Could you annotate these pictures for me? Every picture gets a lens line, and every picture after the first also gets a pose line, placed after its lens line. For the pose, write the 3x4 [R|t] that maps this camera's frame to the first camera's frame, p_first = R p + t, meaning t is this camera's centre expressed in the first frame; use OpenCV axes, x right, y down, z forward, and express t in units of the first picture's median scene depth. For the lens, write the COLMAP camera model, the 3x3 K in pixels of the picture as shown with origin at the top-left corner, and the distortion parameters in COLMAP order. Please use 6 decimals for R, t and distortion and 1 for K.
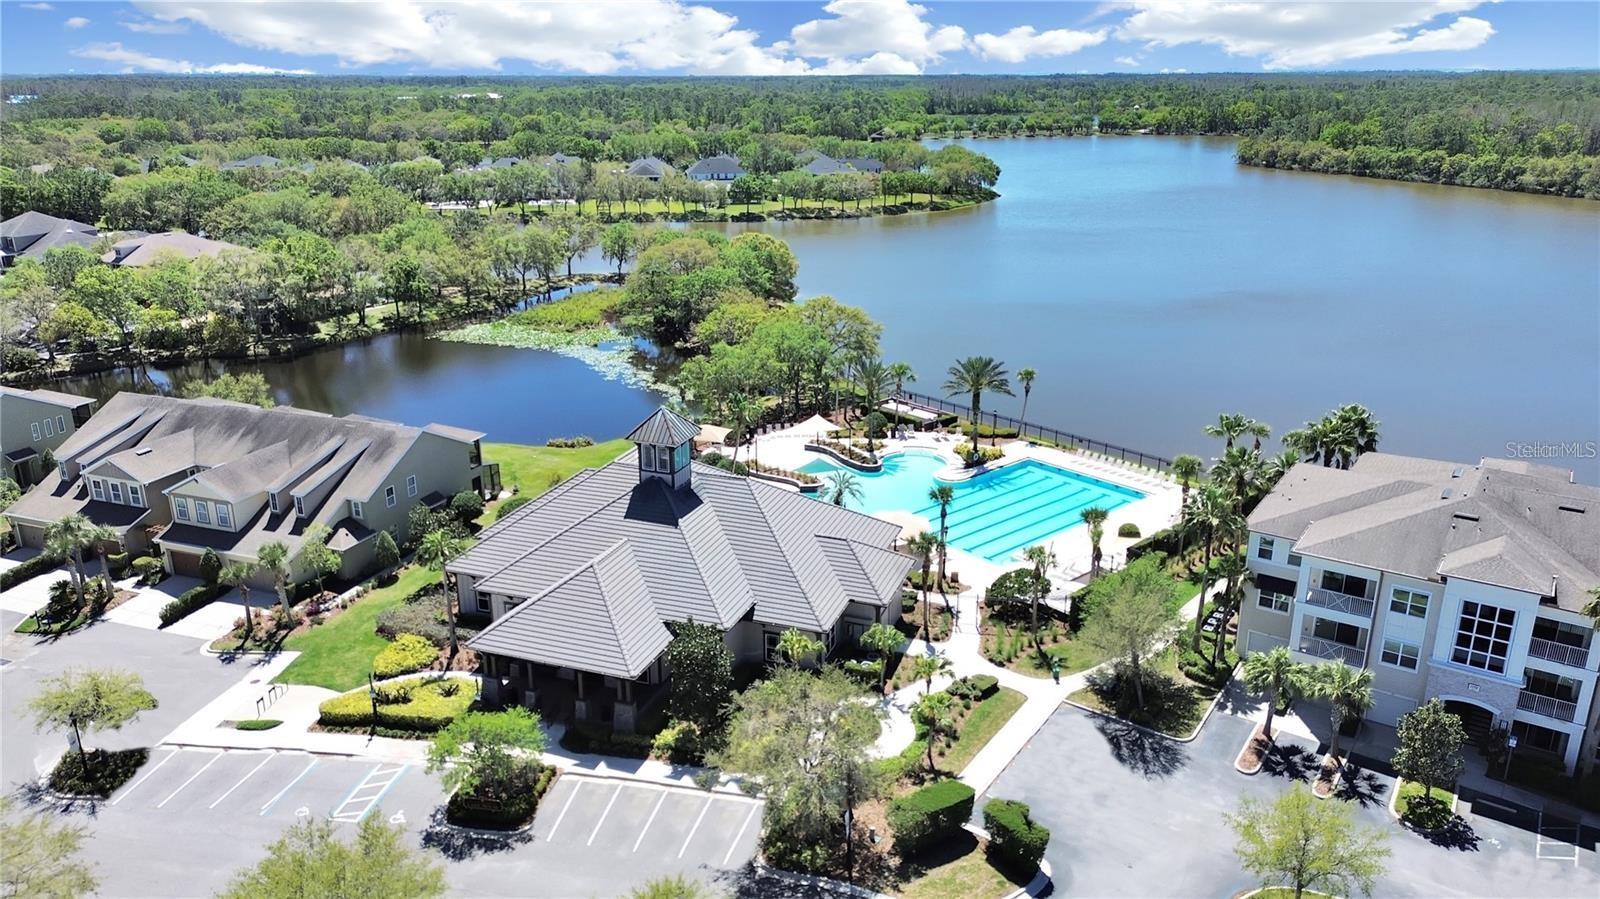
lens RADIAL K [[1085.3, 0, 800.0], [0, 1085.3, 449.5], [0, 0, 1]] dist [0.070019, -0.084879]
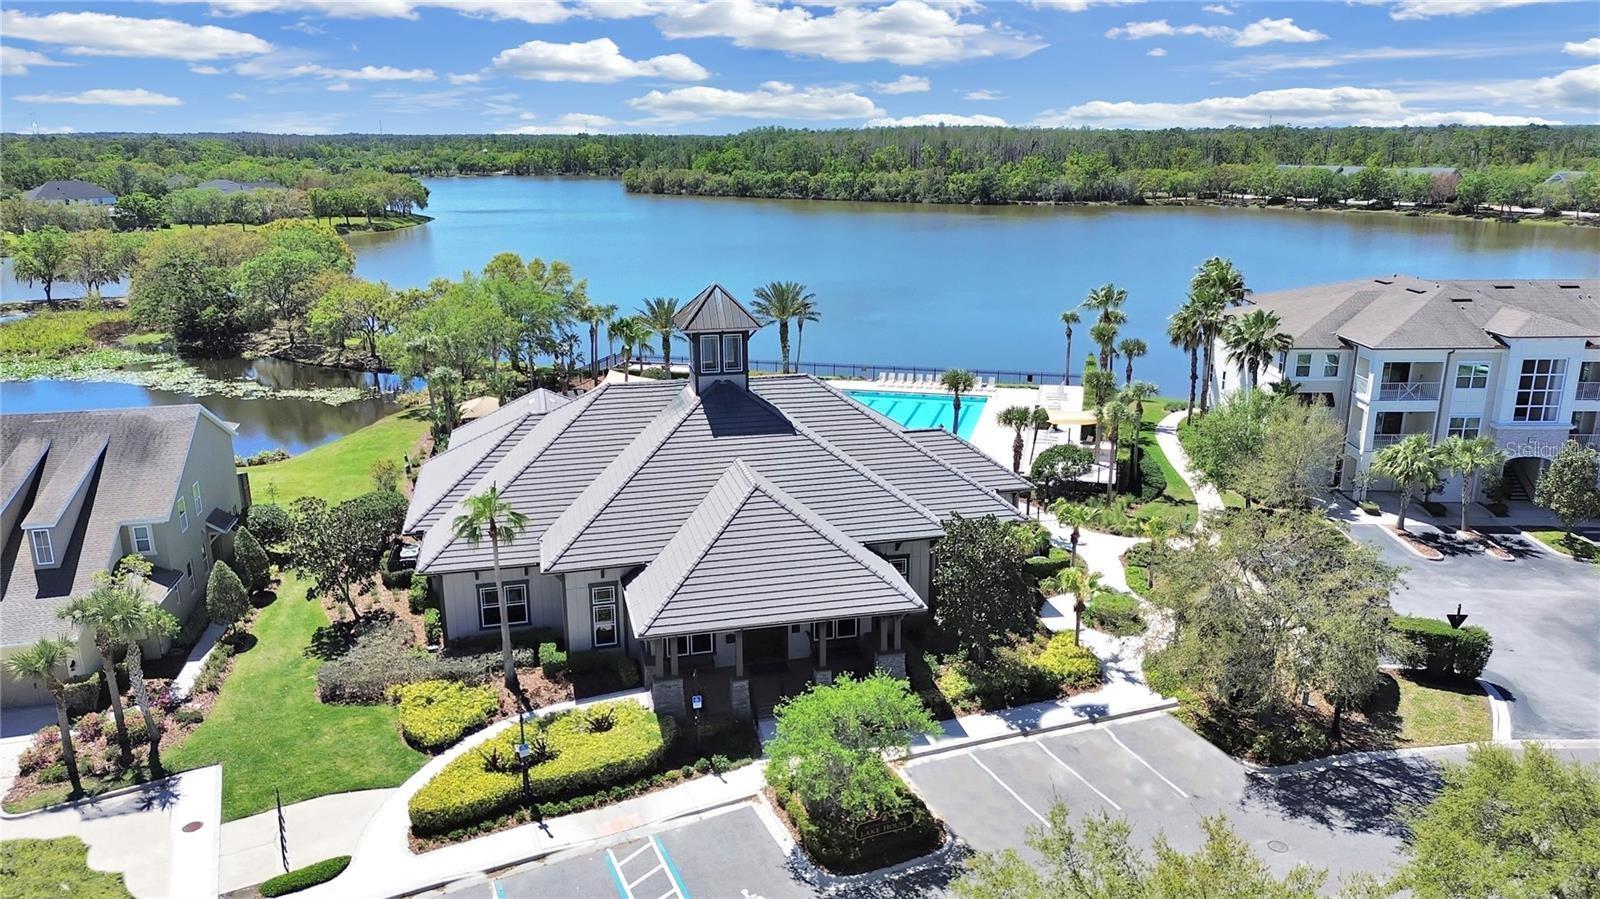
lens RADIAL K [[1103.0, 0, 792.2], [0, 1103.0, 443.5], [0, 0, 1]] dist [0.089768, -0.116076]
pose [[0.838667, -0.146712, 0.524513, -0.286994], [0.176228, 0.984328, -0.006452, 0.047389], [-0.515346, 0.097845, 0.851378, 0.211203]]
